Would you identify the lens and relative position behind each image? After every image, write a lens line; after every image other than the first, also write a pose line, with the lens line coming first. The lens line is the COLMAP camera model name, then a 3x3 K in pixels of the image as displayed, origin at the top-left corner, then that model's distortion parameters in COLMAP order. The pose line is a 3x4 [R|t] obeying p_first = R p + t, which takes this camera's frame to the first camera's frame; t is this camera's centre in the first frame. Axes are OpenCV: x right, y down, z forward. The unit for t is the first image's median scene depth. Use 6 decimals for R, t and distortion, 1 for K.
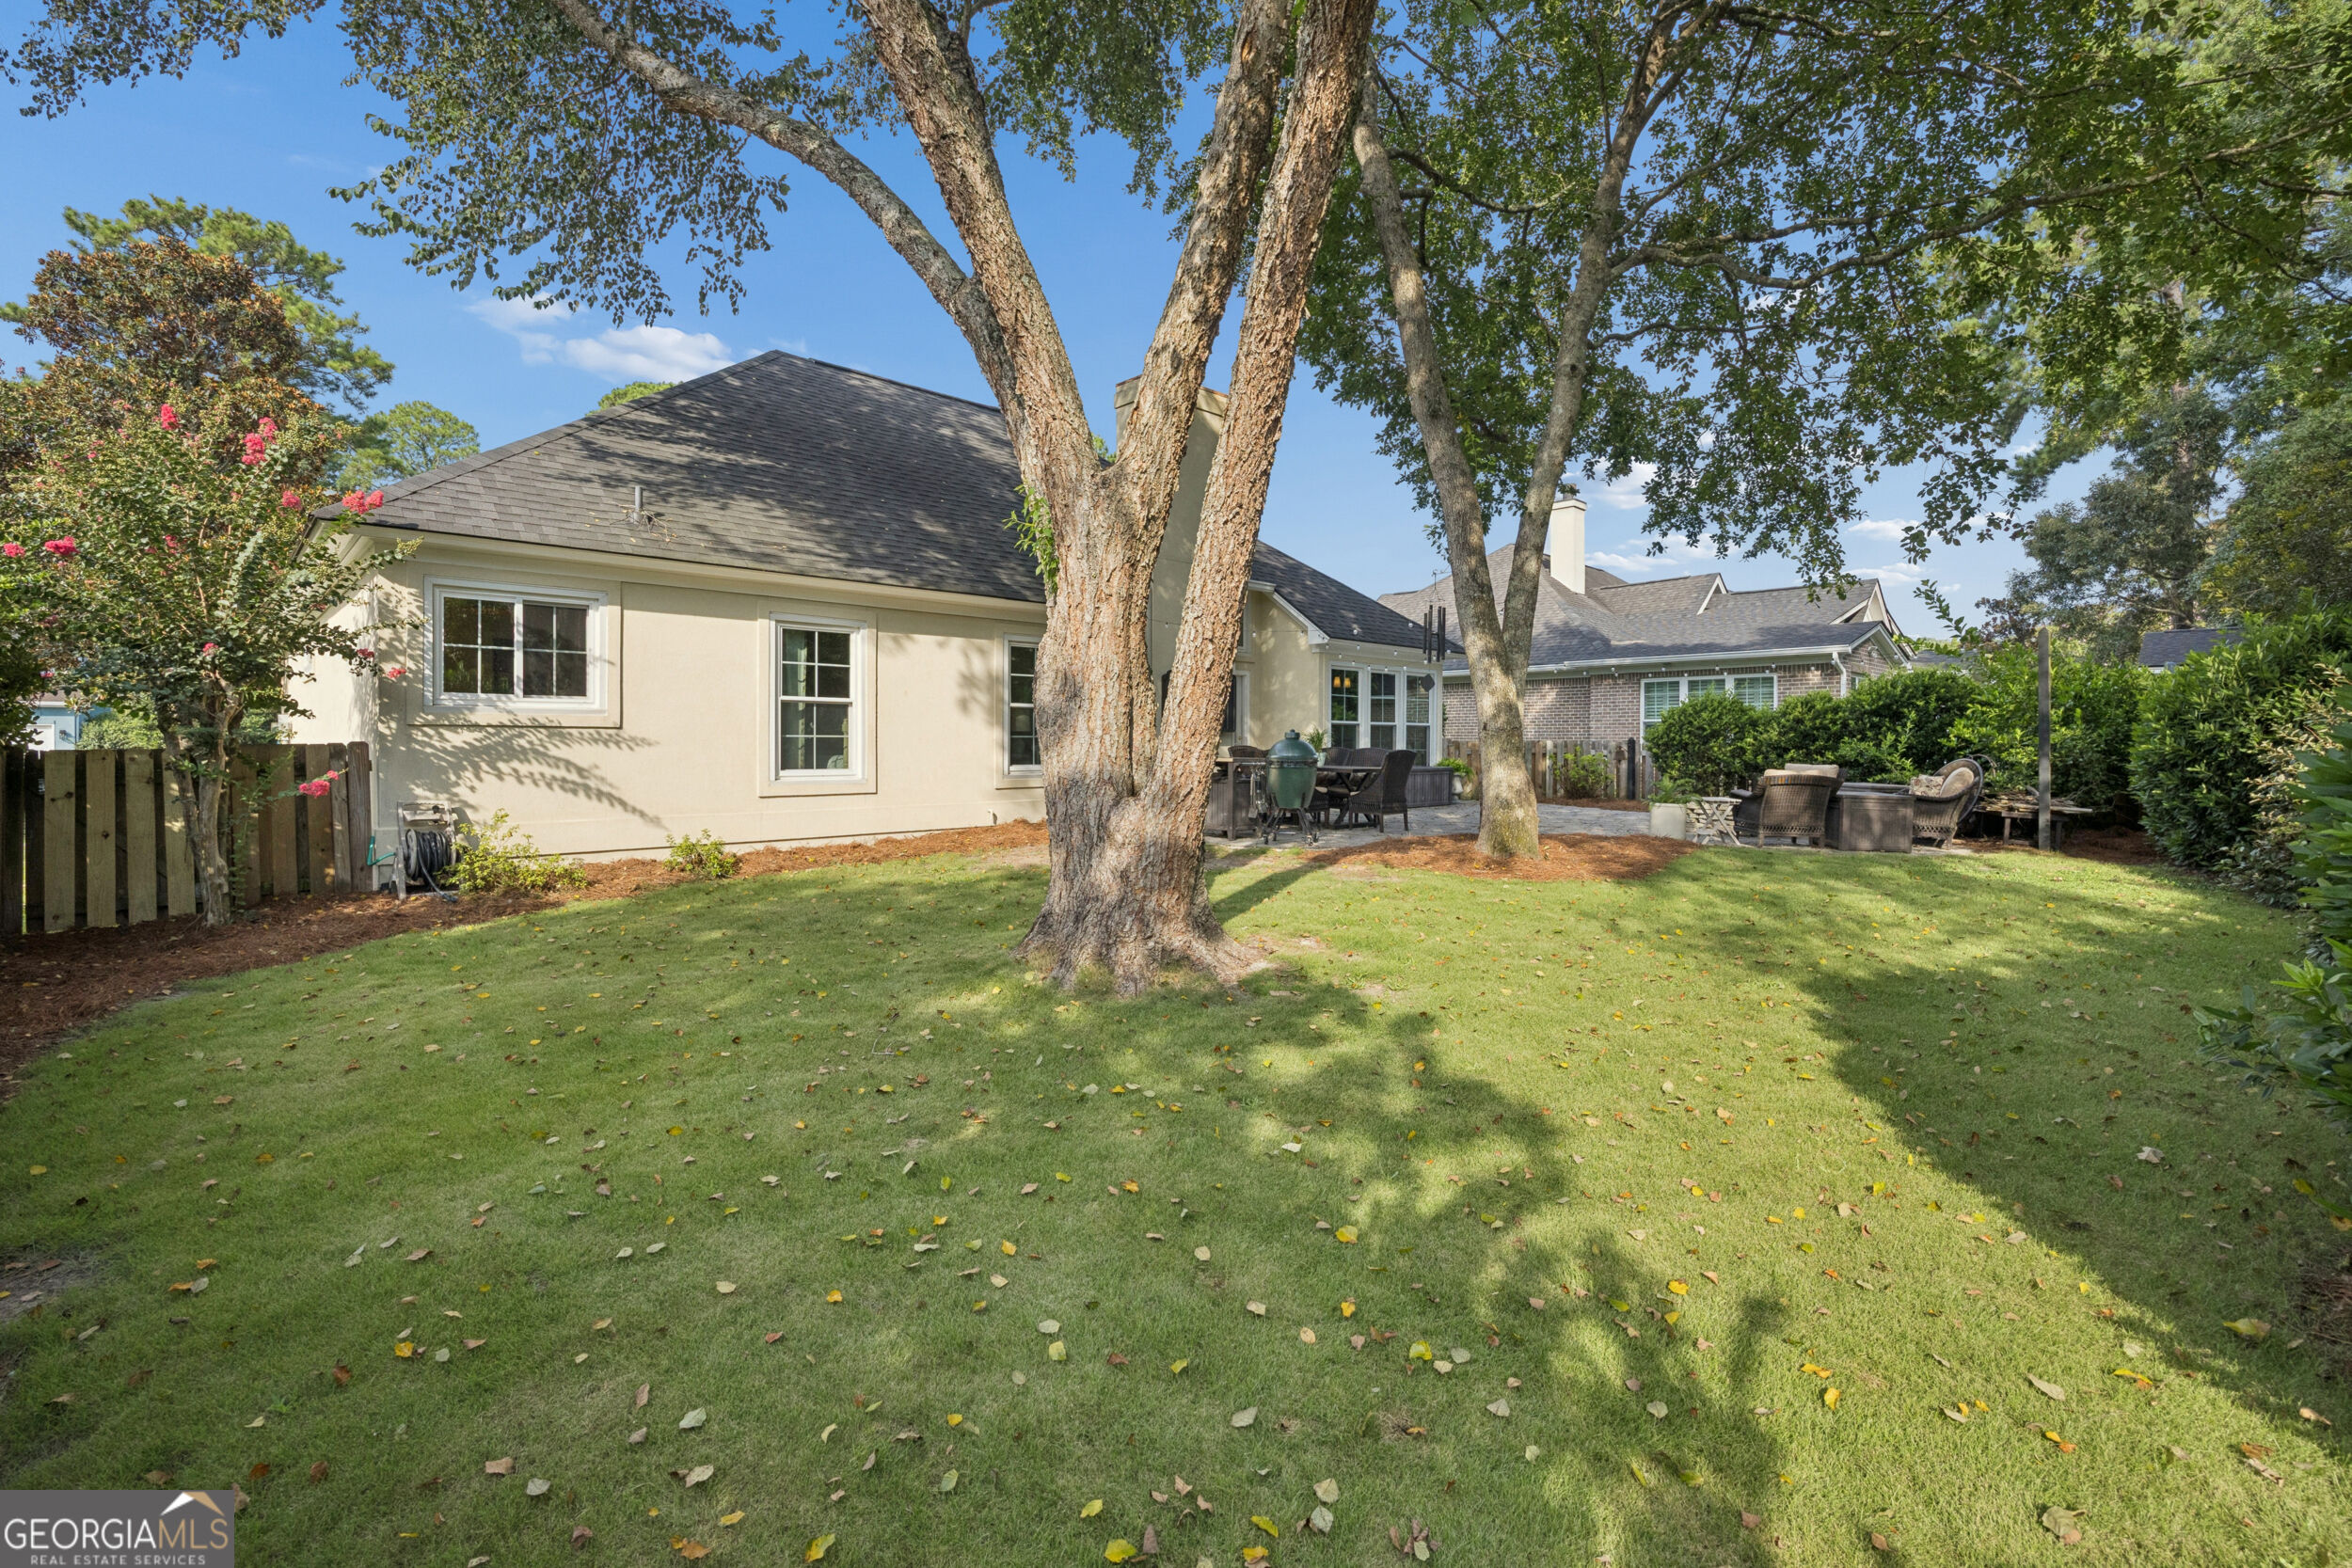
lens RADIAL K [[1001.4, 0, 1176.0], [0, 1001.4, 784.0], [0, 0, 1]] dist [-0.019847, 0.000341]
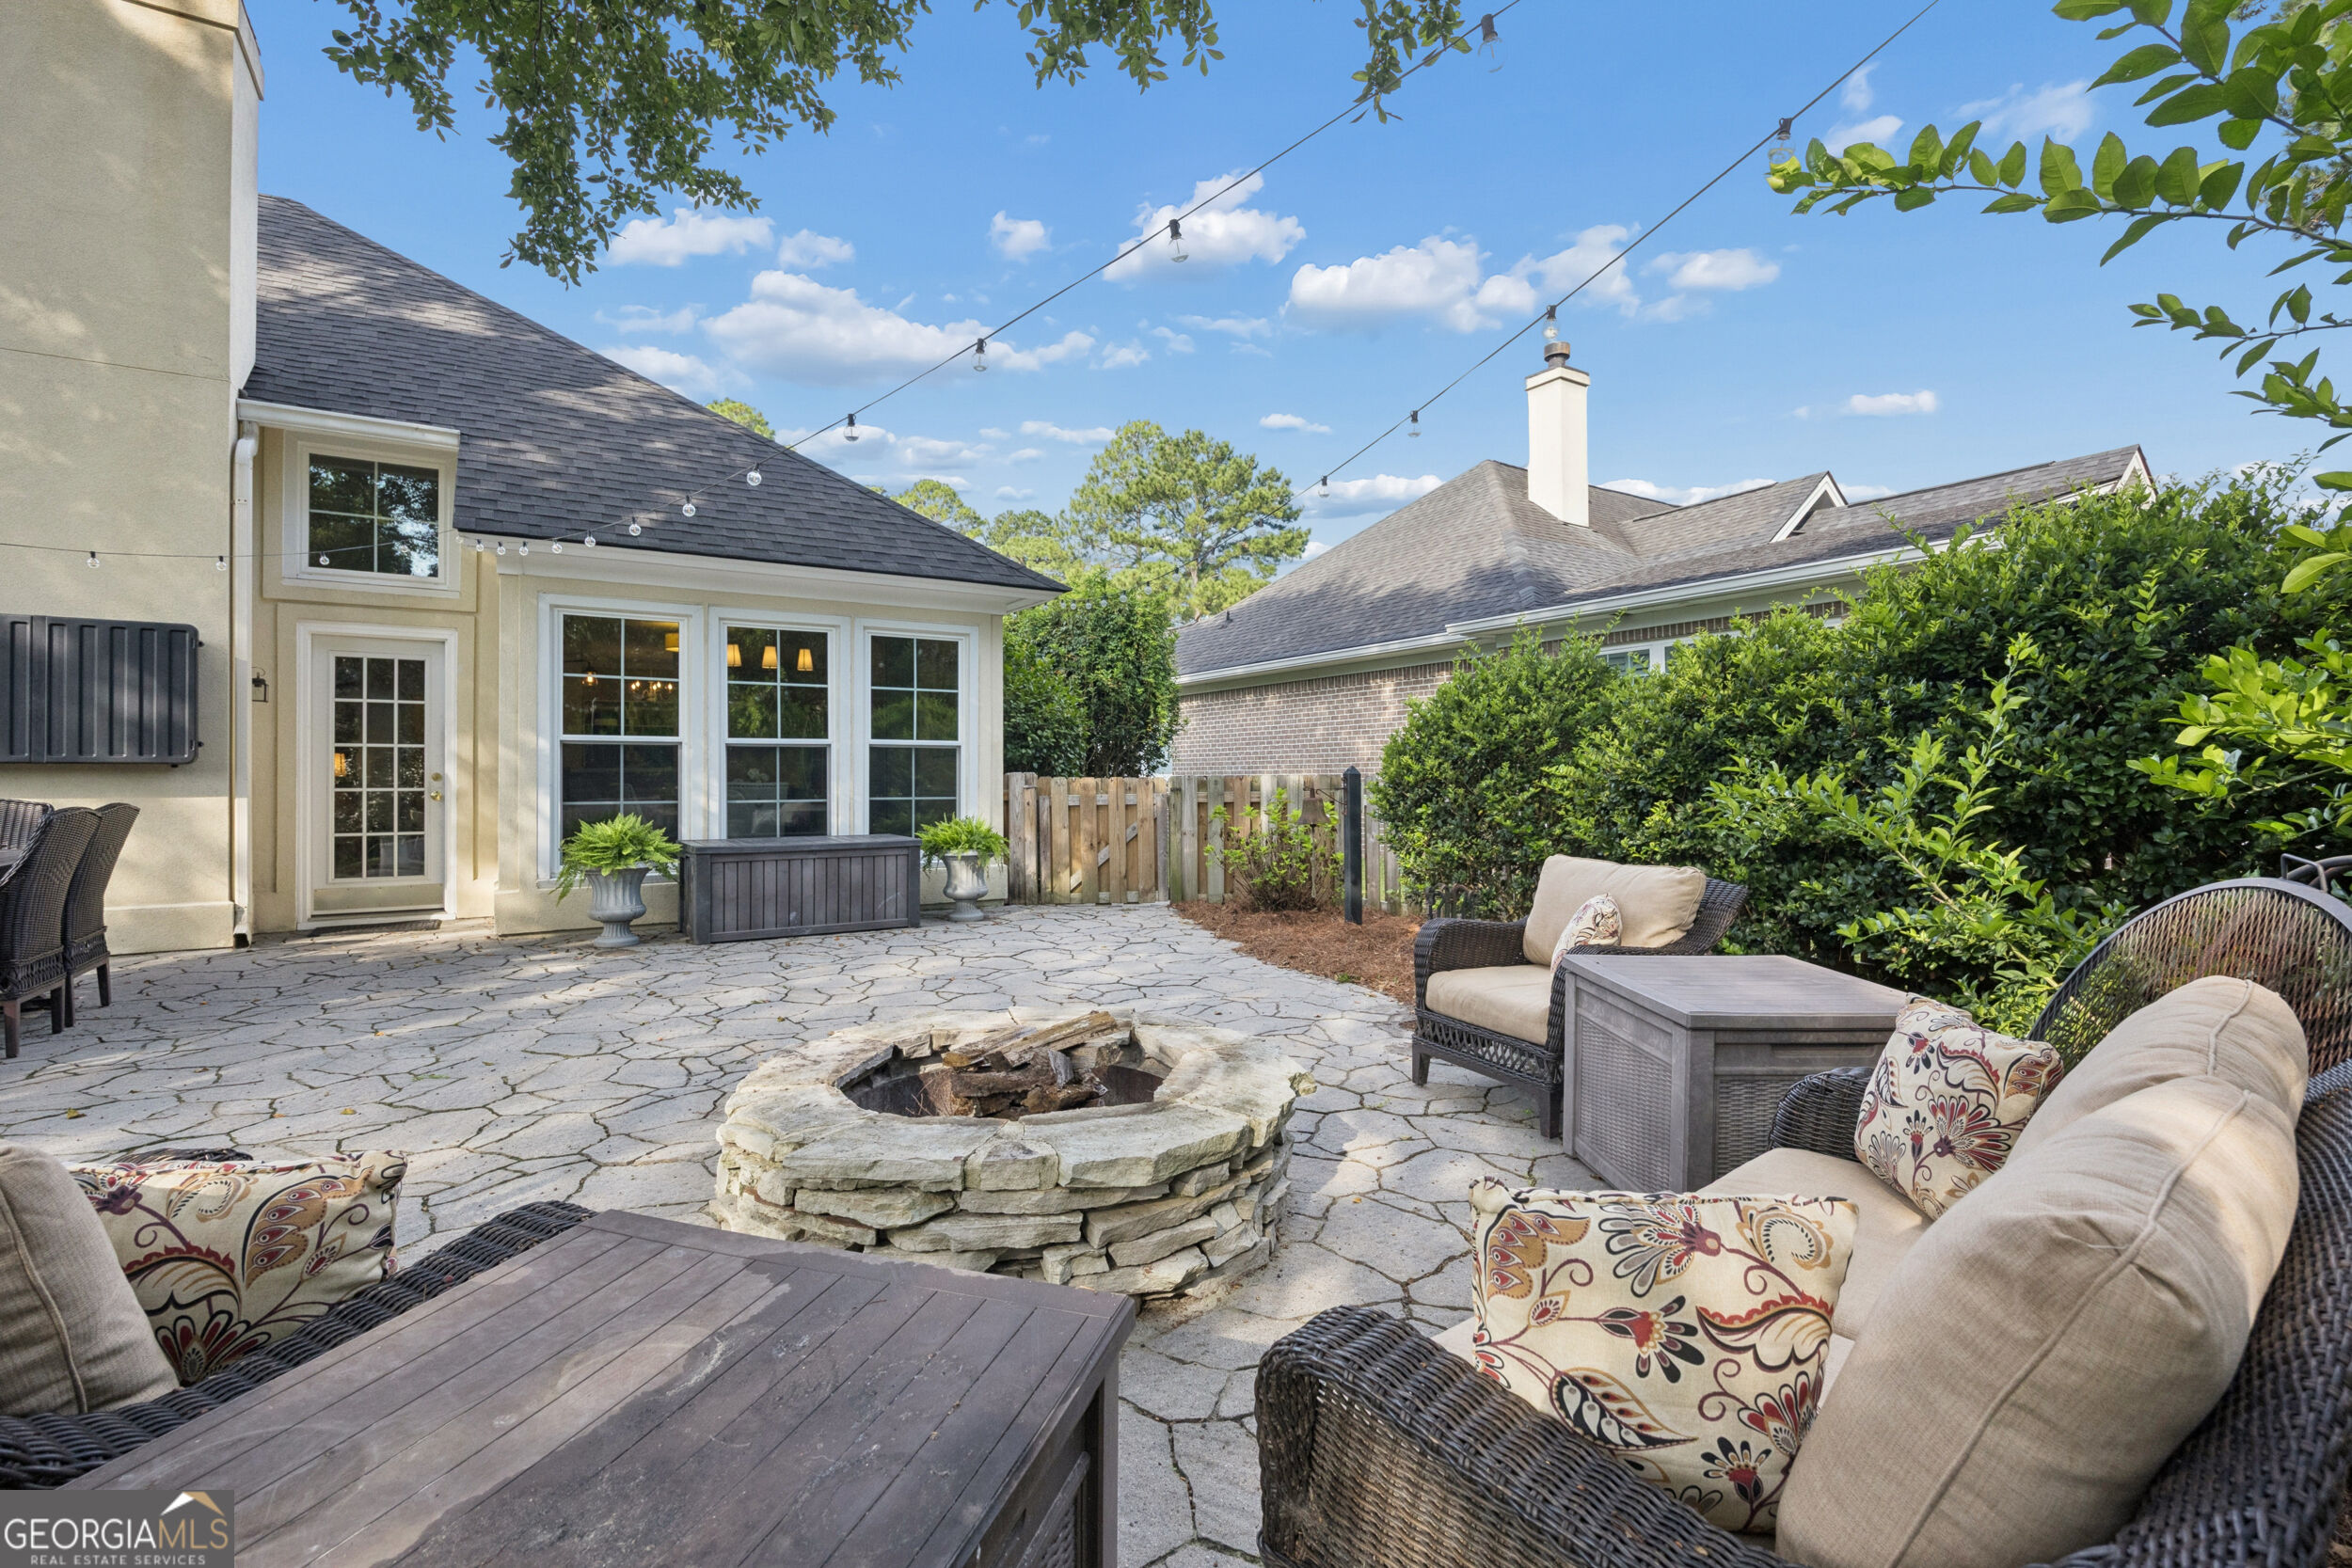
lens RADIAL K [[1001.4, 0, 1176.0], [0, 1001.4, 784.0], [0, 0, 1]] dist [-0.019847, 0.000341]
pose [[0.974182, -0.001501, -0.225757, 0.550646], [-0.006319, 0.999405, -0.033914, -0.028423], [0.225674, 0.034465, 0.973593, 0.670582]]
